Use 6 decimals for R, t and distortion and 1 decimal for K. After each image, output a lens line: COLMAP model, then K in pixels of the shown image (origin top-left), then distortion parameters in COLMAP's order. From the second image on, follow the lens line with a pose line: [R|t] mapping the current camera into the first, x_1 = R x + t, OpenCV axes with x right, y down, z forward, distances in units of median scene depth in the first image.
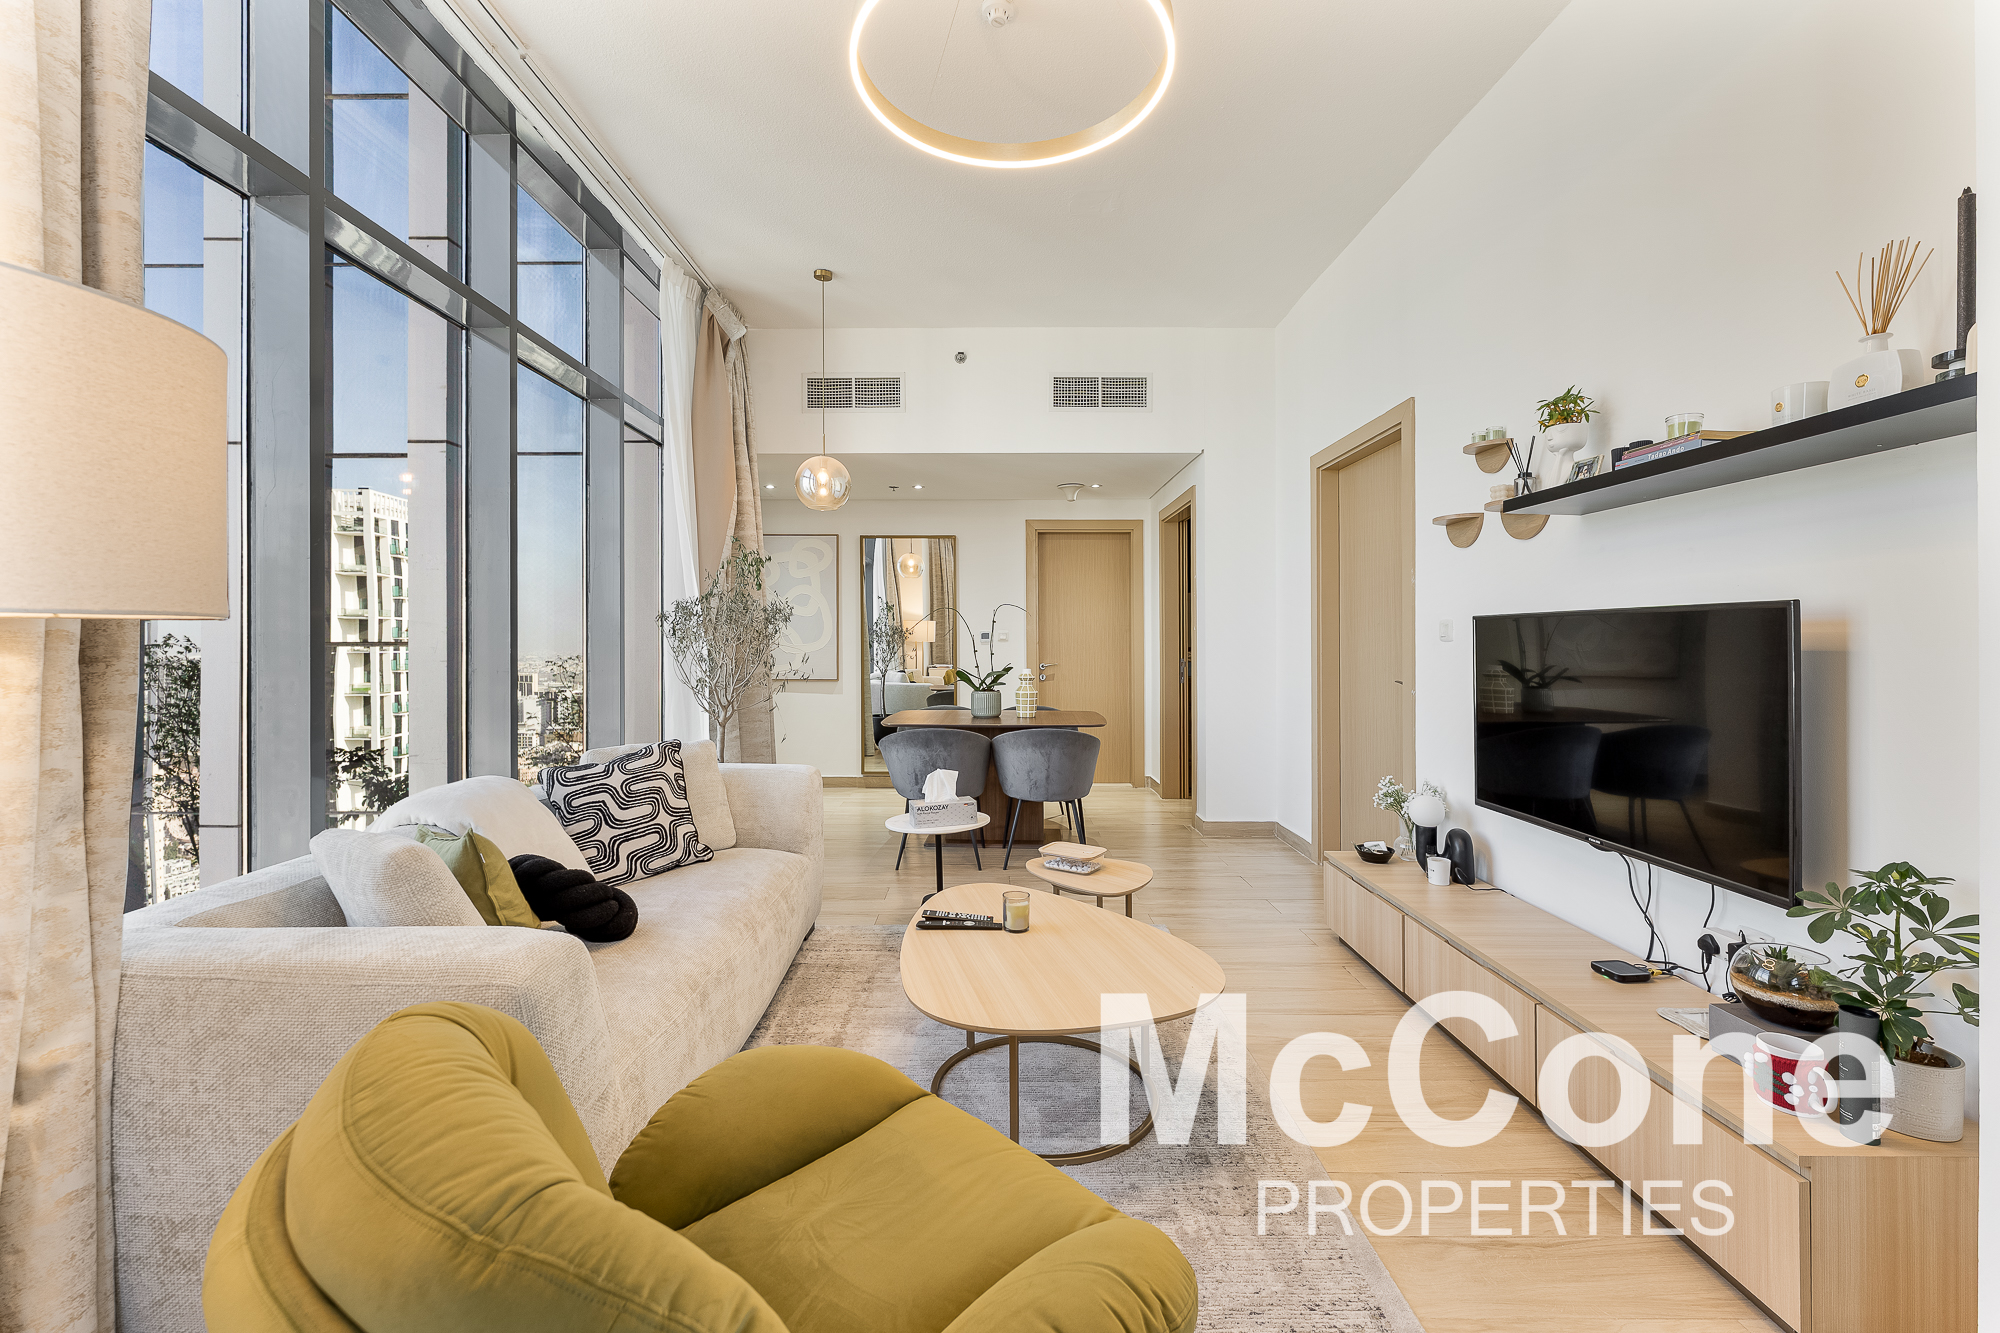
lens RADIAL K [[805.2, 0, 1000.0], [0, 805.2, 666.5], [0, 0, 1]] dist [-0.000580, -0.000098]
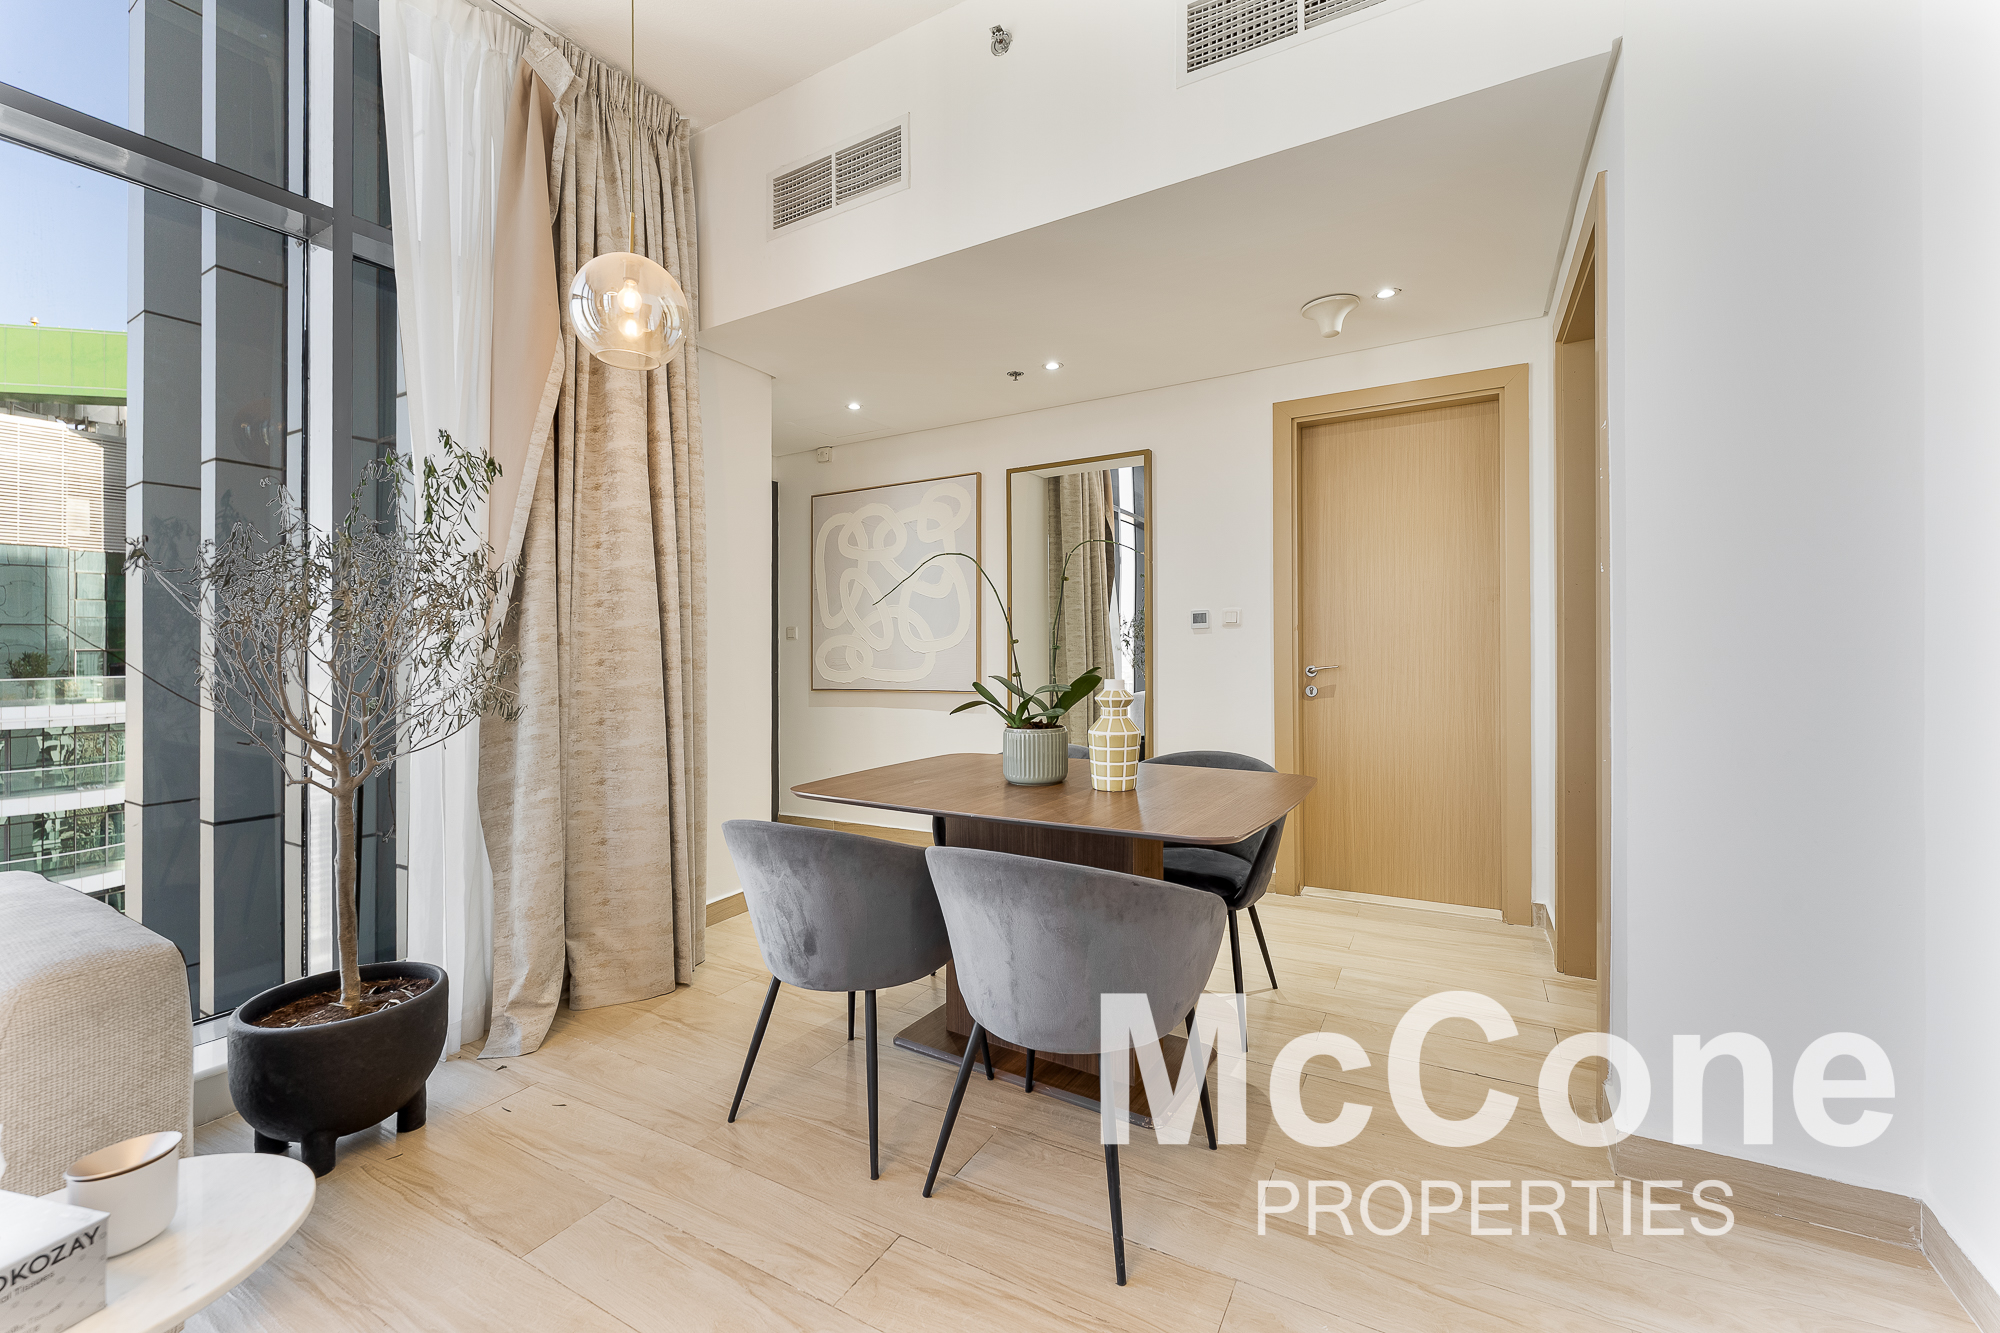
lens RADIAL K [[811.3, 0, 1000.0], [0, 811.3, 666.5], [0, 0, 1]] dist [-0.000661, -0.000089]
pose [[0.867182, -0.006471, -0.497949, 0.158792], [0.006608, 0.999977, -0.001489, -0.003196], [0.497948, -0.001999, 0.867205, 0.467574]]
